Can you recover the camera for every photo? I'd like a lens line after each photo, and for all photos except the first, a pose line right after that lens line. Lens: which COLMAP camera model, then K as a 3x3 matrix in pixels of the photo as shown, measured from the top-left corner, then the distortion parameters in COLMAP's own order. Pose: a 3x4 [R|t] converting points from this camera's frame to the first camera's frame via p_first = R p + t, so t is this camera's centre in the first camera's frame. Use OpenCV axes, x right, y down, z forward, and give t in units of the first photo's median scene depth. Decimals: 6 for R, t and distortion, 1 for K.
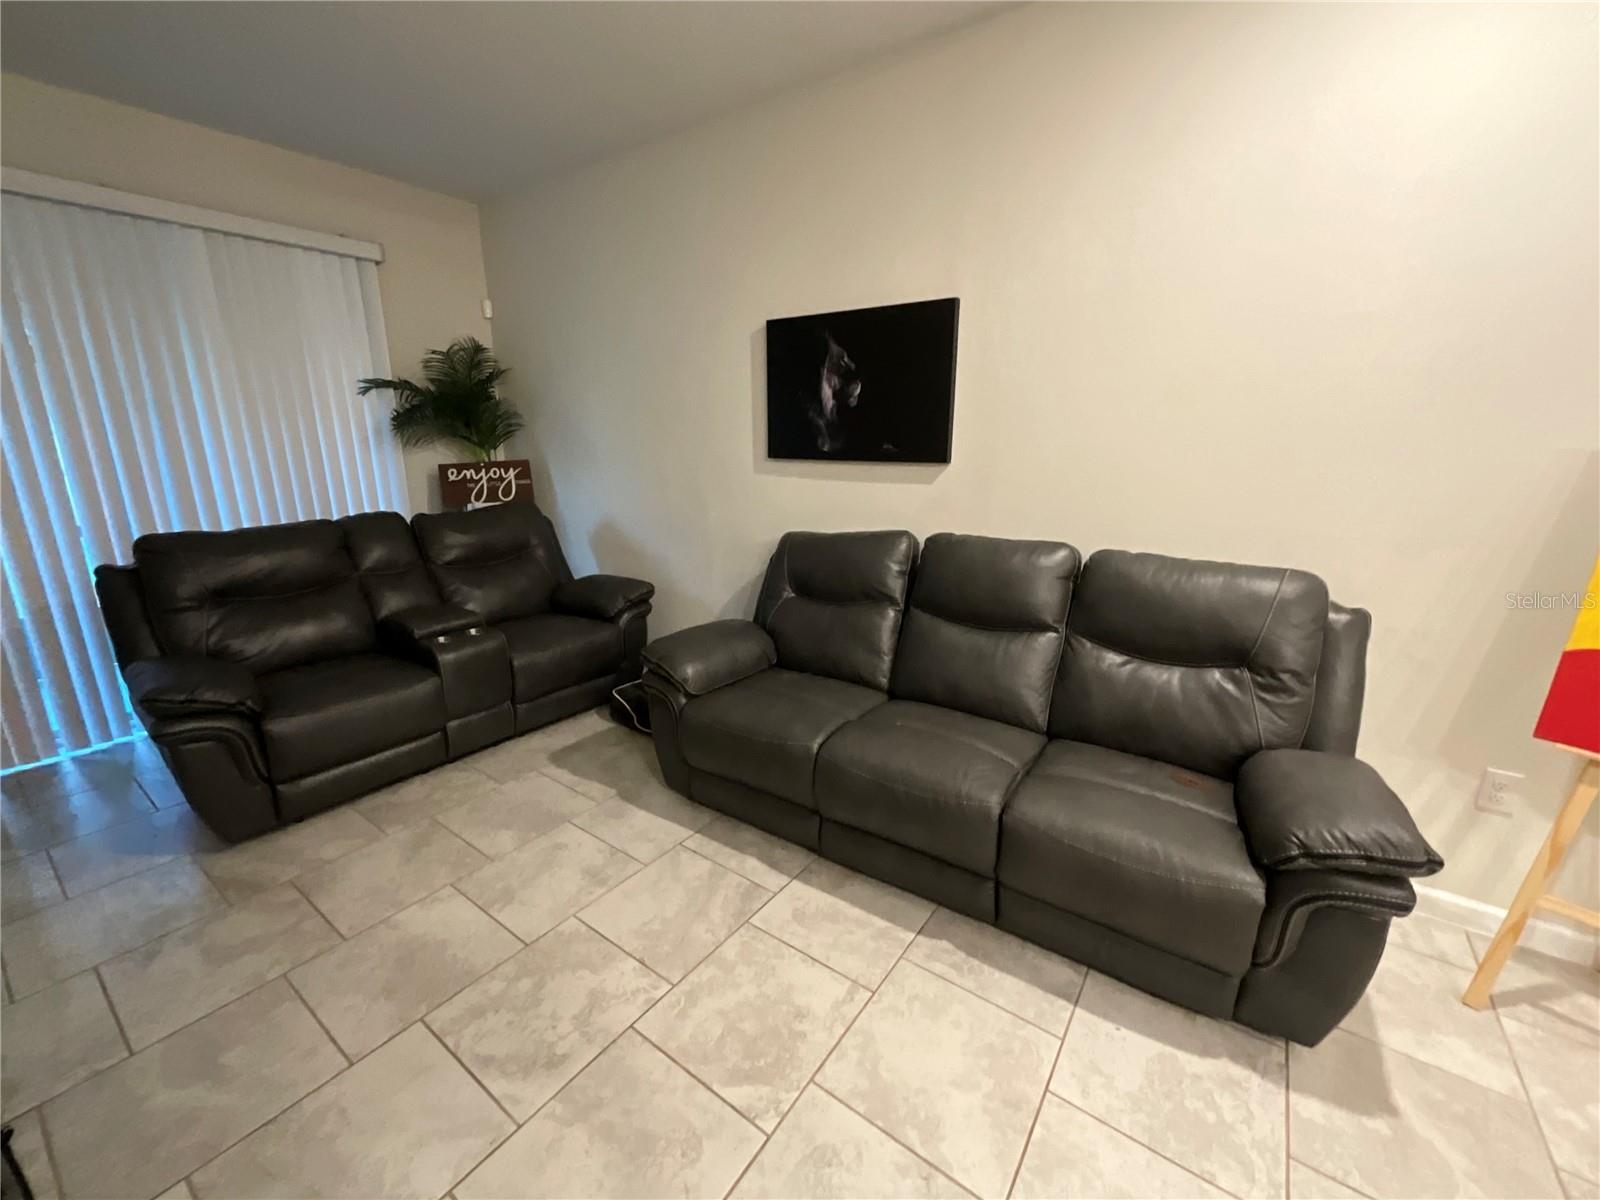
lens RADIAL K [[645.5, 0, 800.6], [0, 645.5, 599.6], [0, 0, 1]] dist [0.001368, -0.000087]
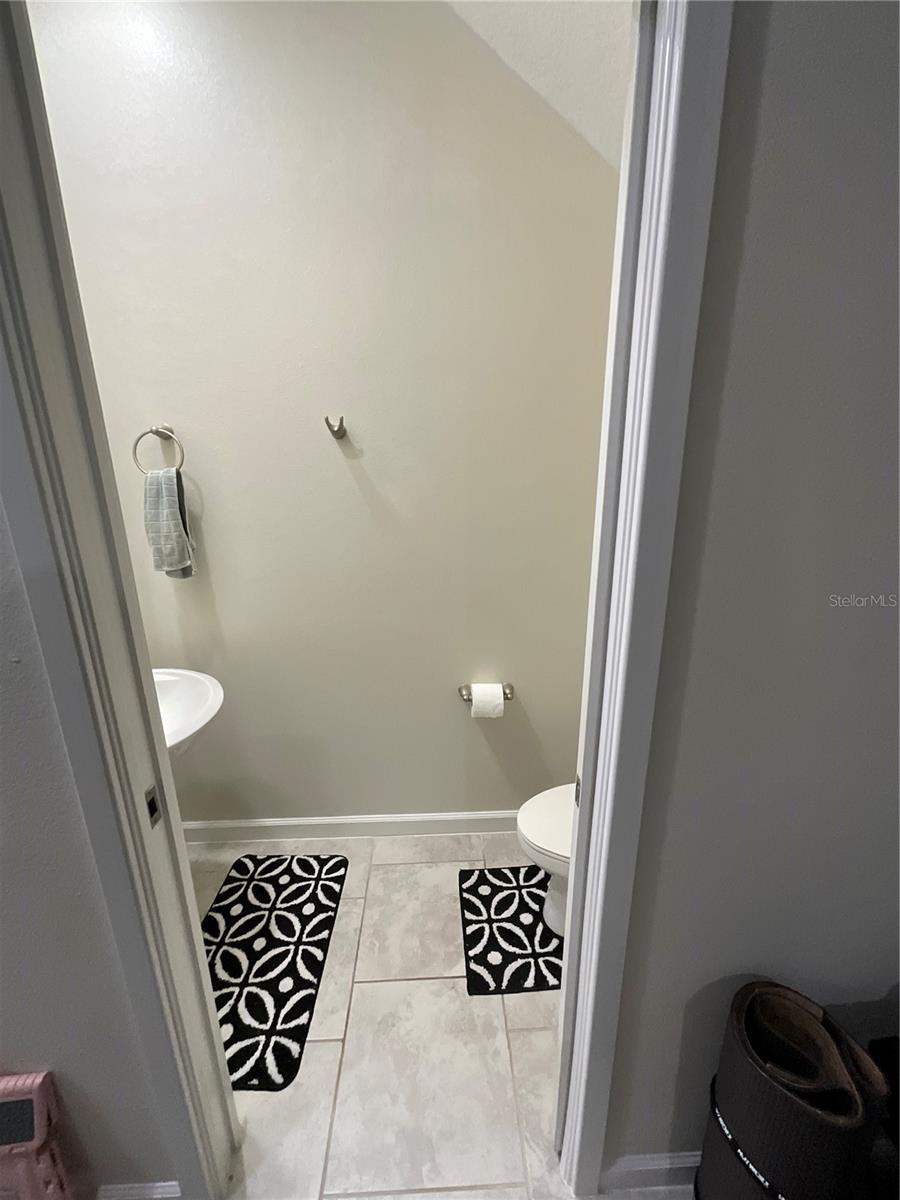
lens RADIAL K [[484.2, 0, 451.8], [0, 484.2, 604.4], [0, 0, 1]] dist [0.001368, -0.000087]
pose [[0.780294, -0.183792, 0.597797, -0.495897], [0.177591, 0.981612, 0.069989, -0.046717], [-0.599668, 0.051551, 0.798586, 0.140147]]
